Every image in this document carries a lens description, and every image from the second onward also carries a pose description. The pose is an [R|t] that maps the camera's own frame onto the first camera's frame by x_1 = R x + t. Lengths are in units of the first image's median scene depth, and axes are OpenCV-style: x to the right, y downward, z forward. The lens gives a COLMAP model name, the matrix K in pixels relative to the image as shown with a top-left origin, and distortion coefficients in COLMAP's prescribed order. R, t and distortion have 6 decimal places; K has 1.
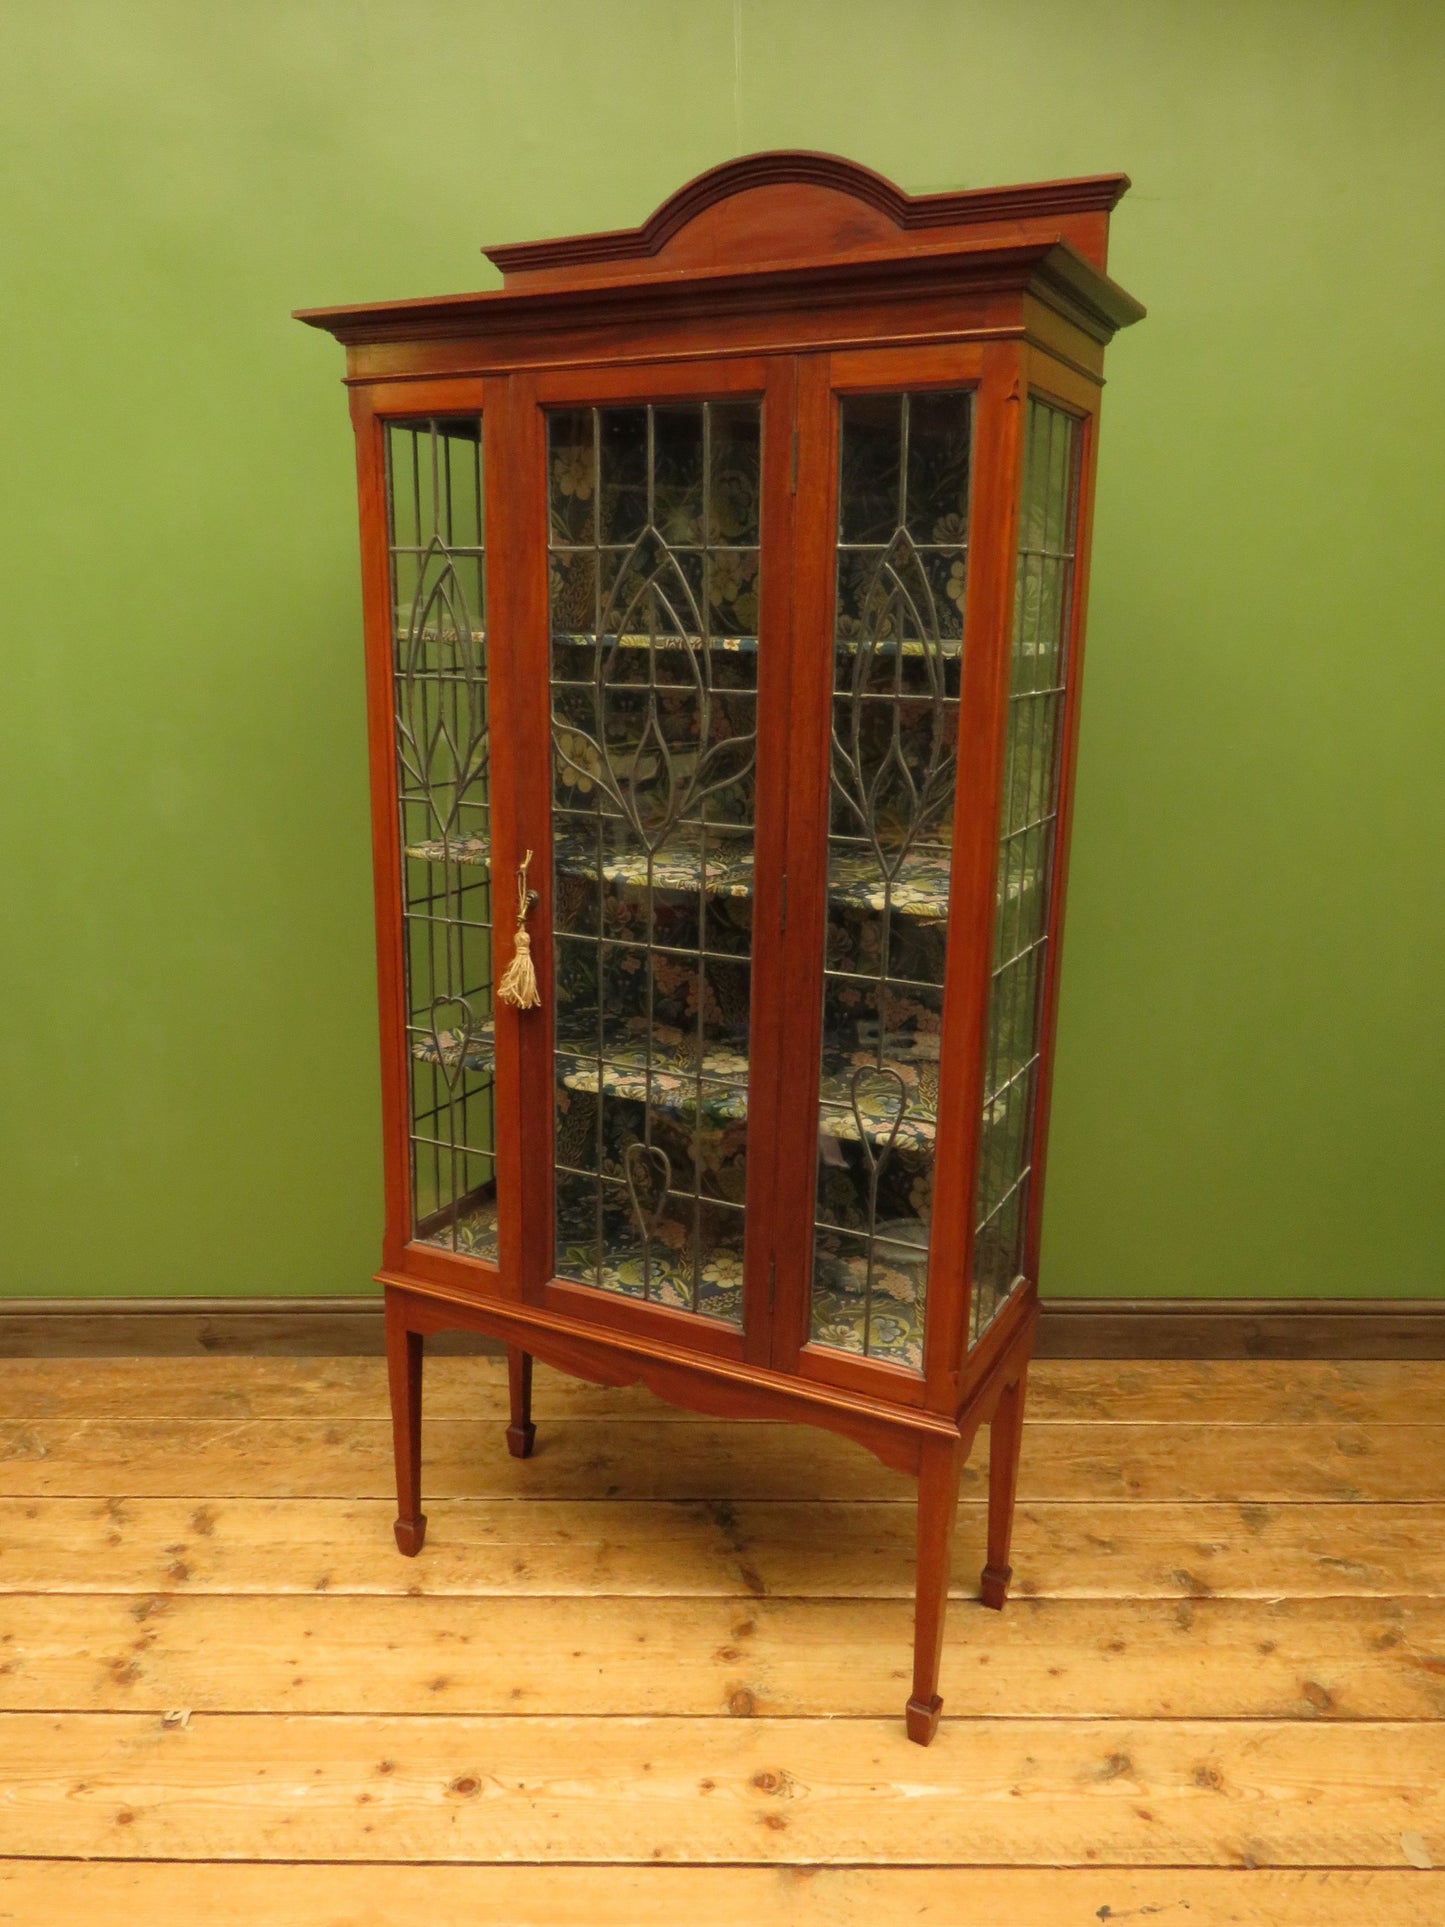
lens RADIAL K [[1487.3, 0, 731.1], [0, 1487.3, 1115.1], [0, 0, 1]] dist [-0.008410, -0.016981]
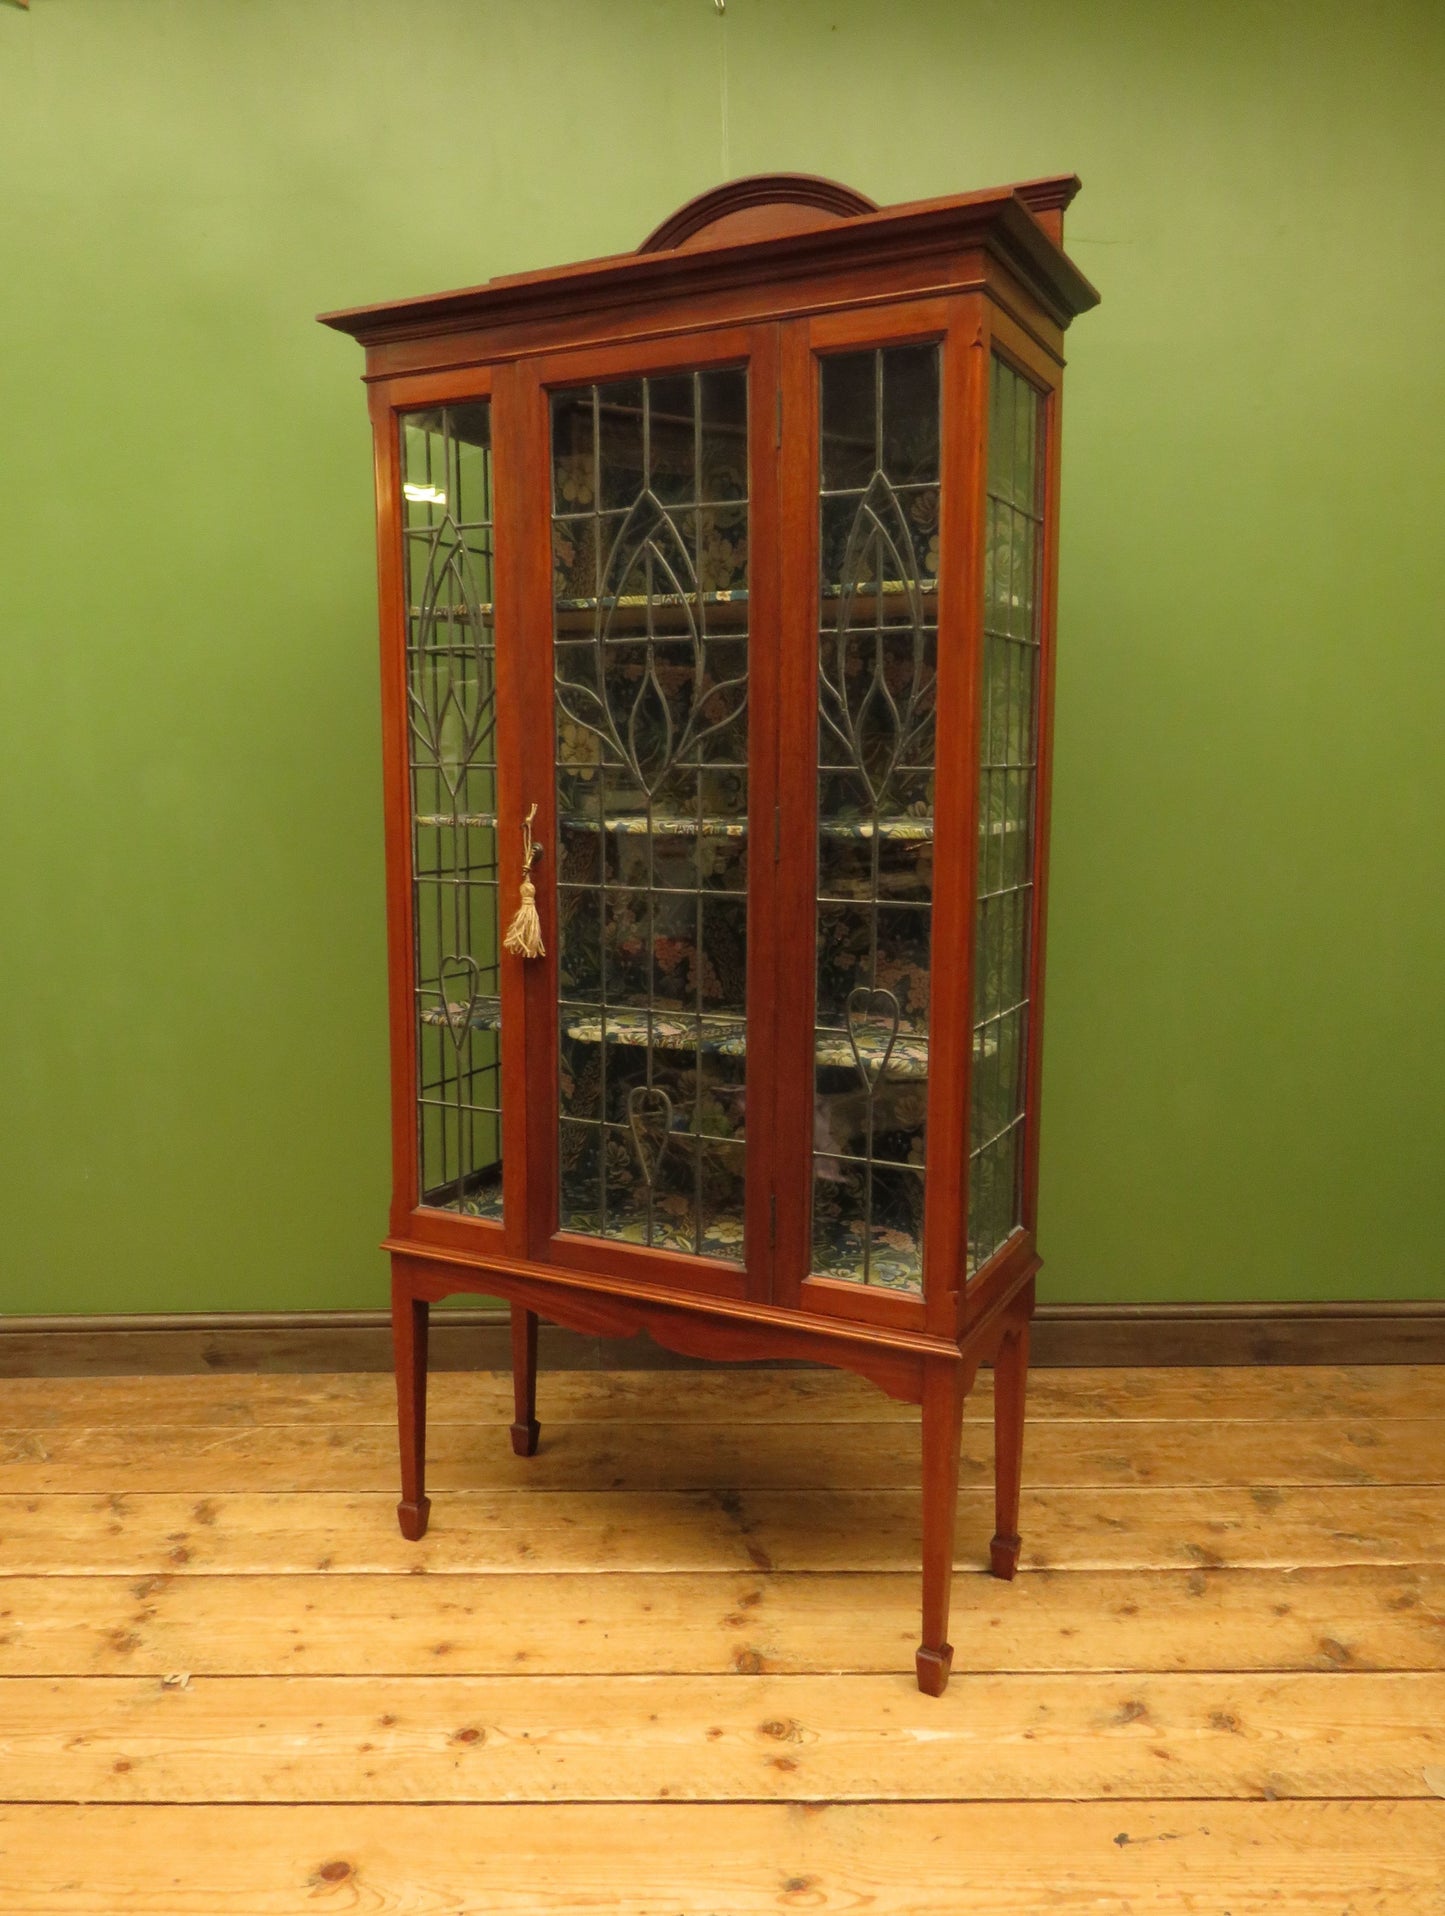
lens RADIAL K [[1509.9, 0, 731.9], [0, 1509.9, 1116.6], [0, 0, 1]] dist [-0.010441, -0.005268]
pose [[0.999902, -0.013740, -0.002838, 0.003076], [0.013372, 0.994532, -0.103568, 0.125700], [0.004246, 0.103520, 0.994618, -0.029498]]
